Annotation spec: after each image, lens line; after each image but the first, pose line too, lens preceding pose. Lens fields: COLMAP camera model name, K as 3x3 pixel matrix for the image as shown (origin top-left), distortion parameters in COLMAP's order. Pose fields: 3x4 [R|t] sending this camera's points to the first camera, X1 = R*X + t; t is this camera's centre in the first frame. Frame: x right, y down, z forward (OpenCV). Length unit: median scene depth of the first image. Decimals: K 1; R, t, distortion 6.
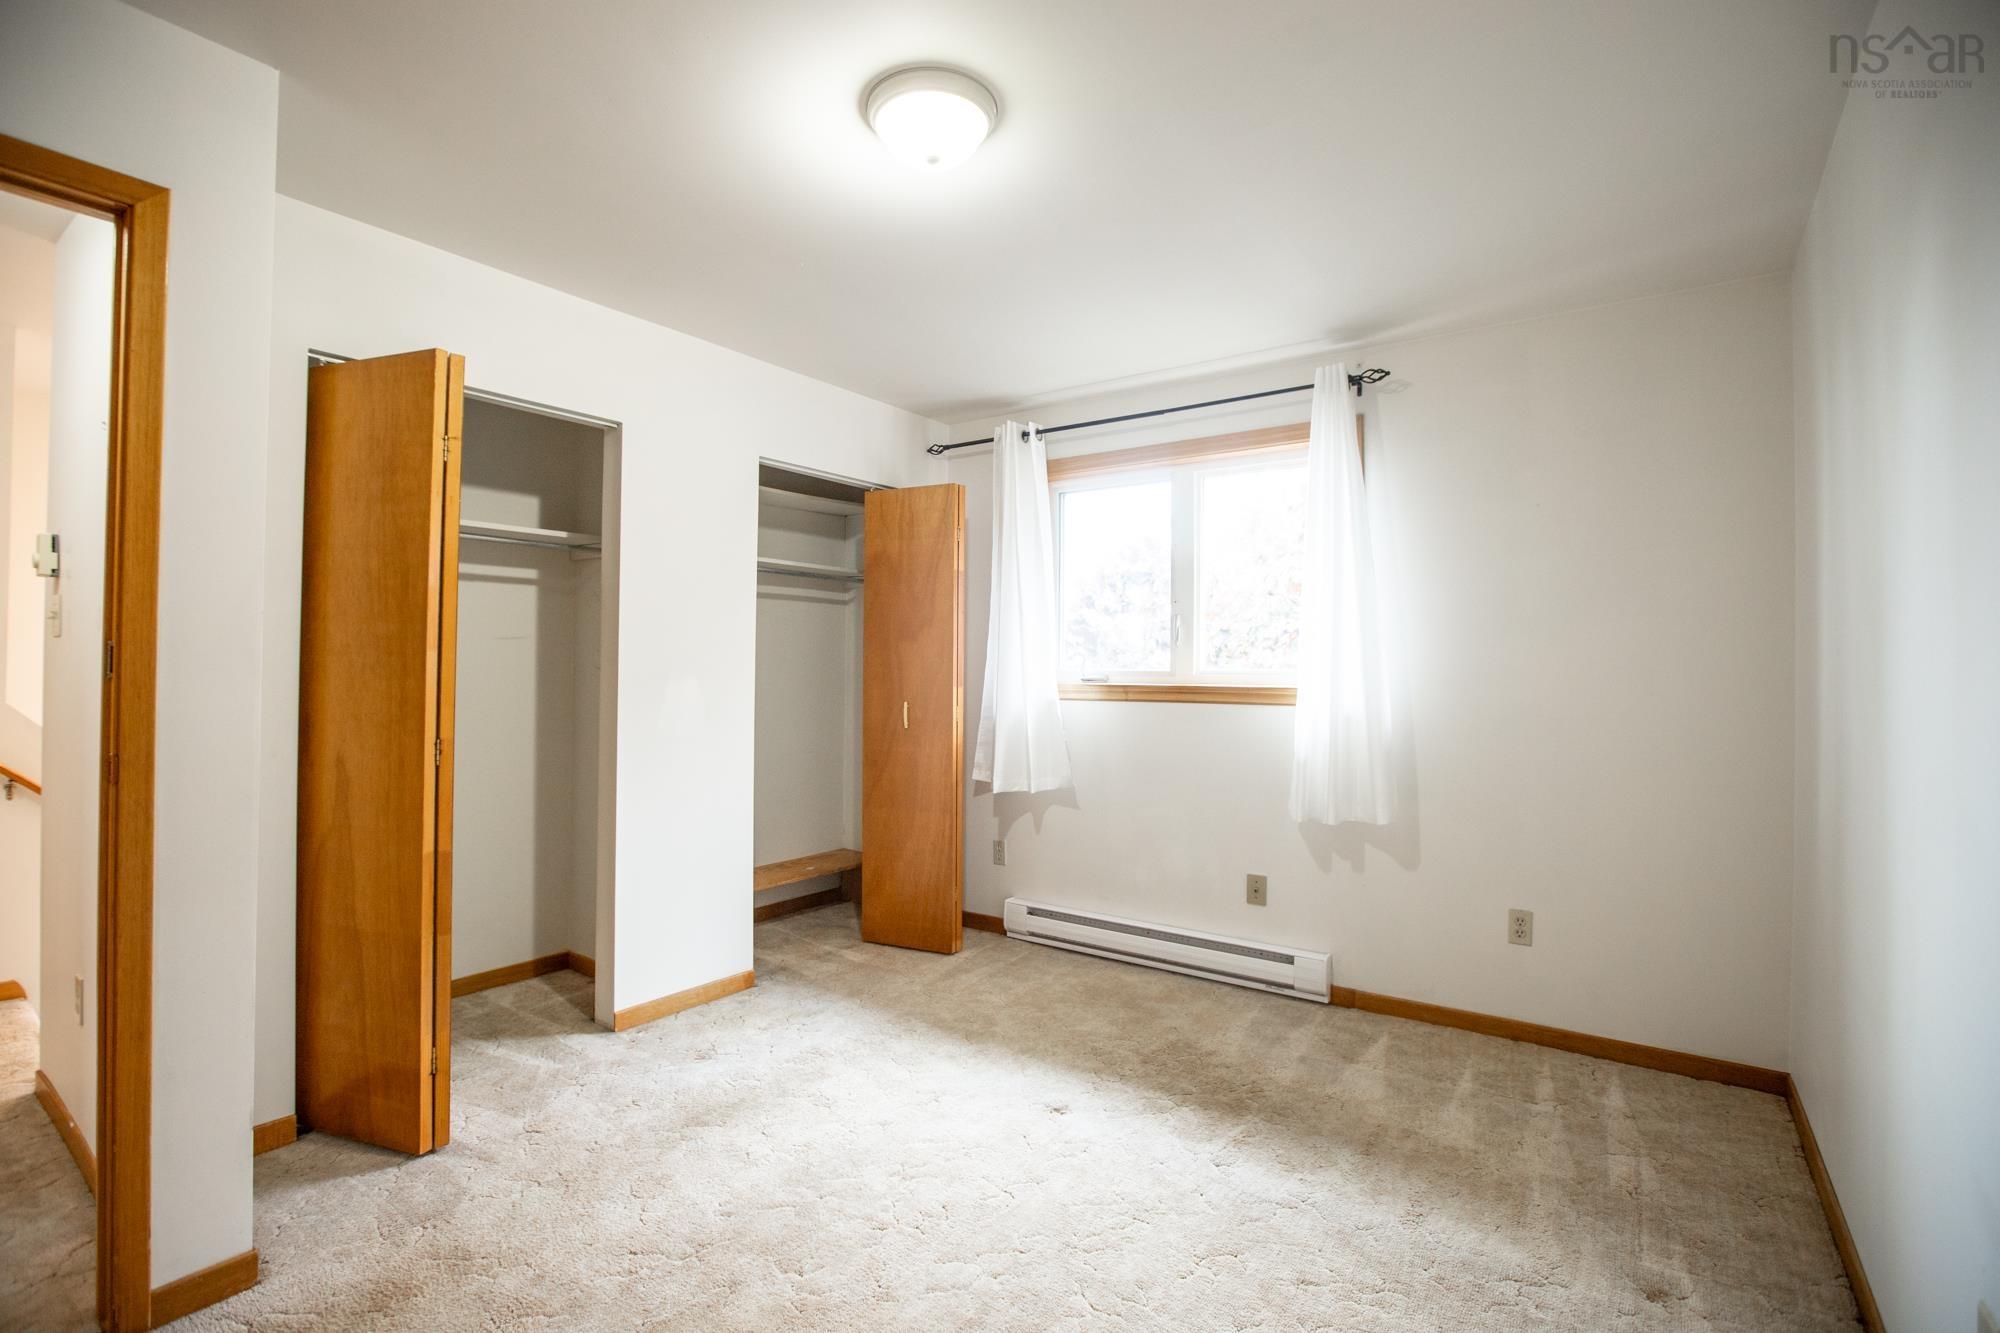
lens RADIAL K [[916.9, 0, 984.9], [0, 916.9, 670.0], [0, 0, 1]] dist [-0.054557, 0.022563]
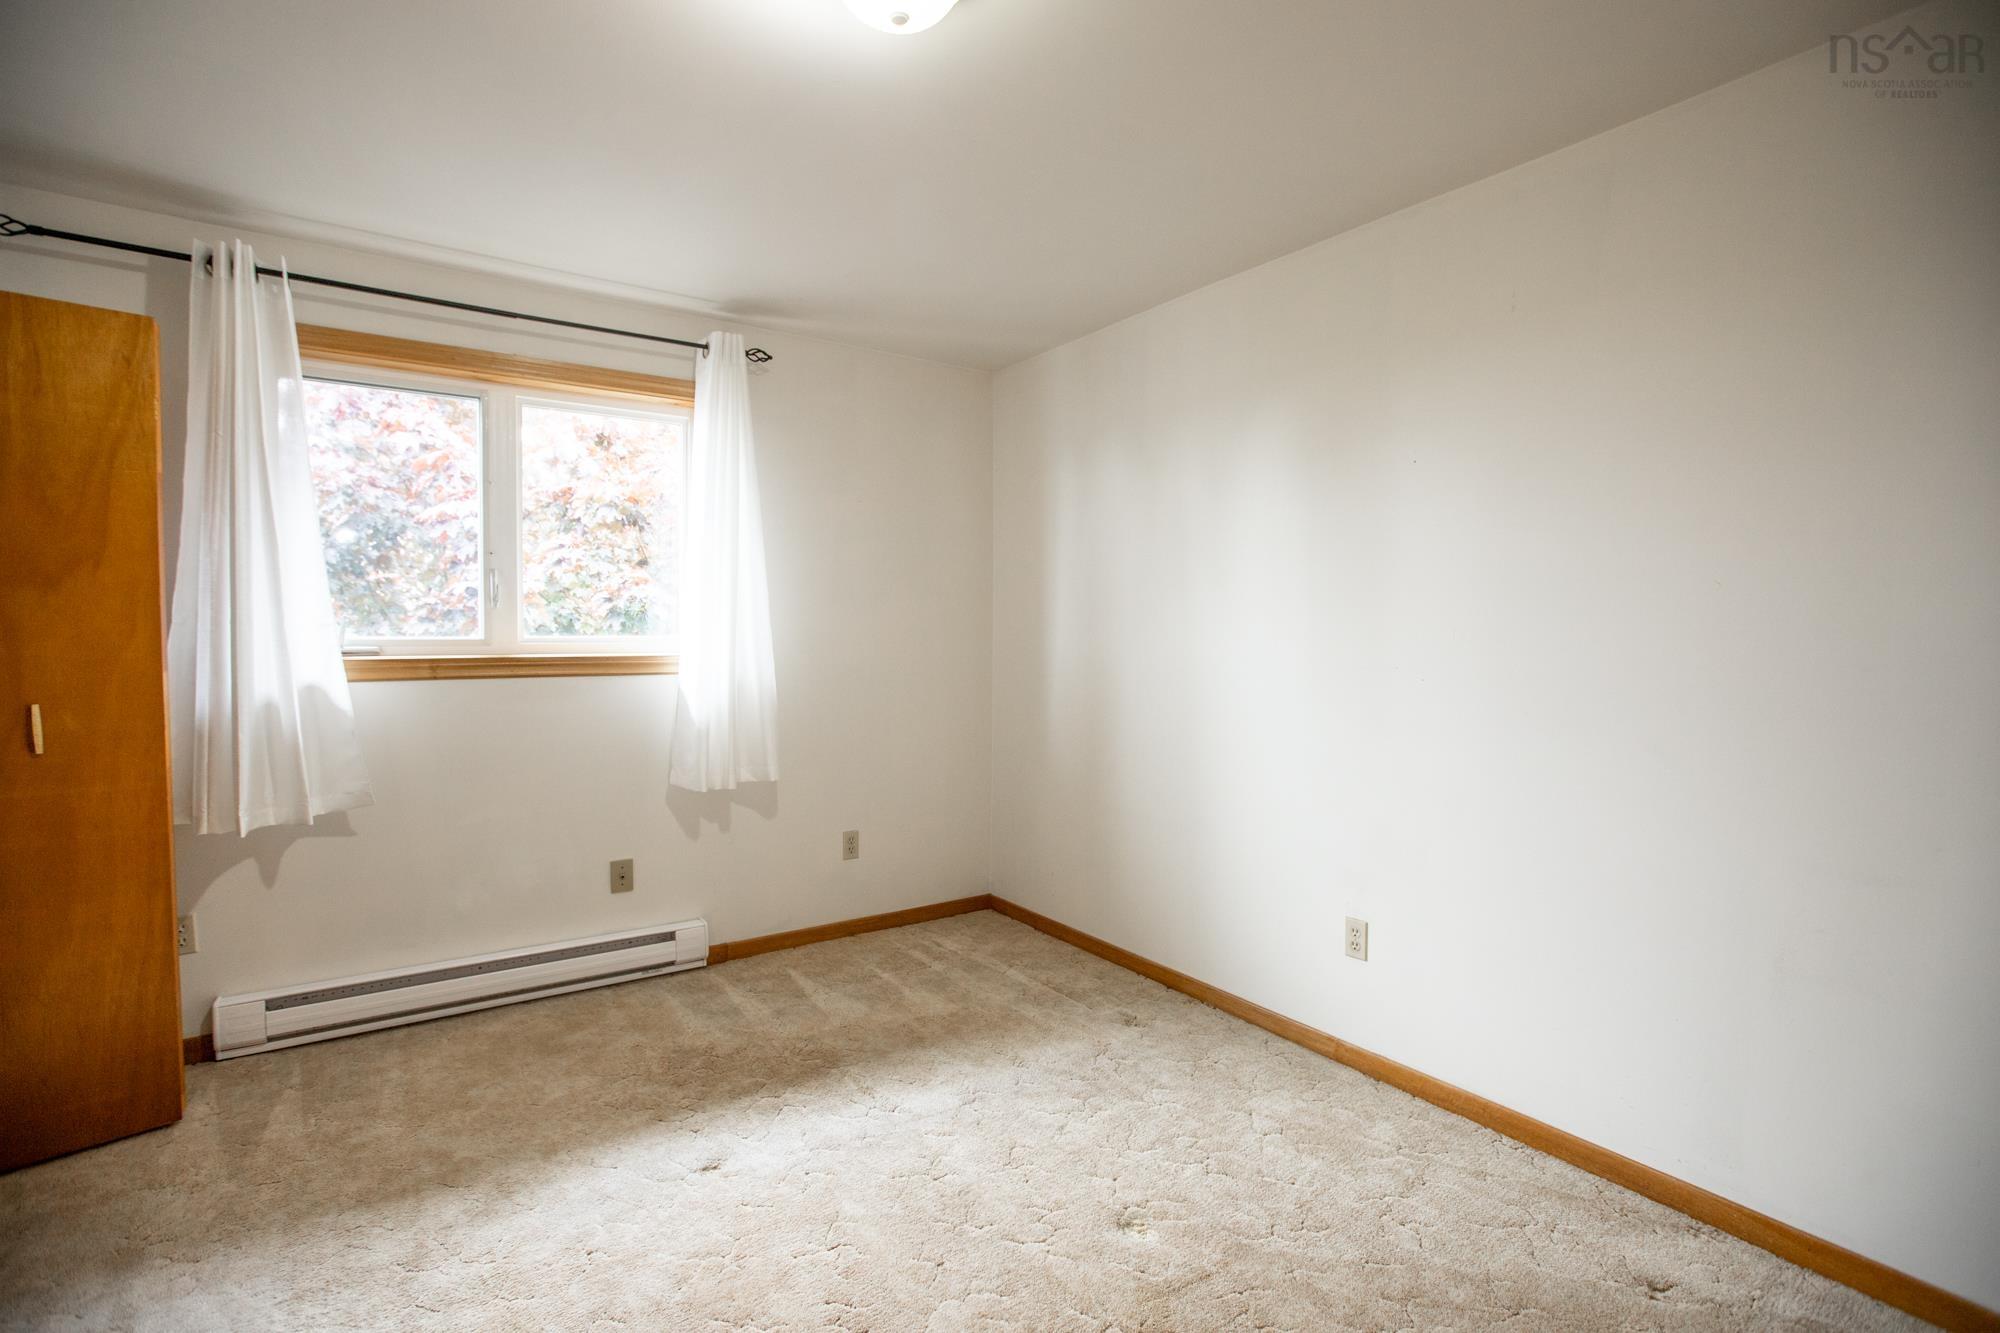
lens RADIAL K [[916.9, 0, 984.9], [0, 916.9, 670.0], [0, 0, 1]] dist [-0.054557, 0.022563]
pose [[0.328987, -0.047378, 0.943145, -0.469794], [-0.003528, 0.998672, 0.051398, -0.016555], [-0.944328, -0.020236, 0.328383, 0.381629]]
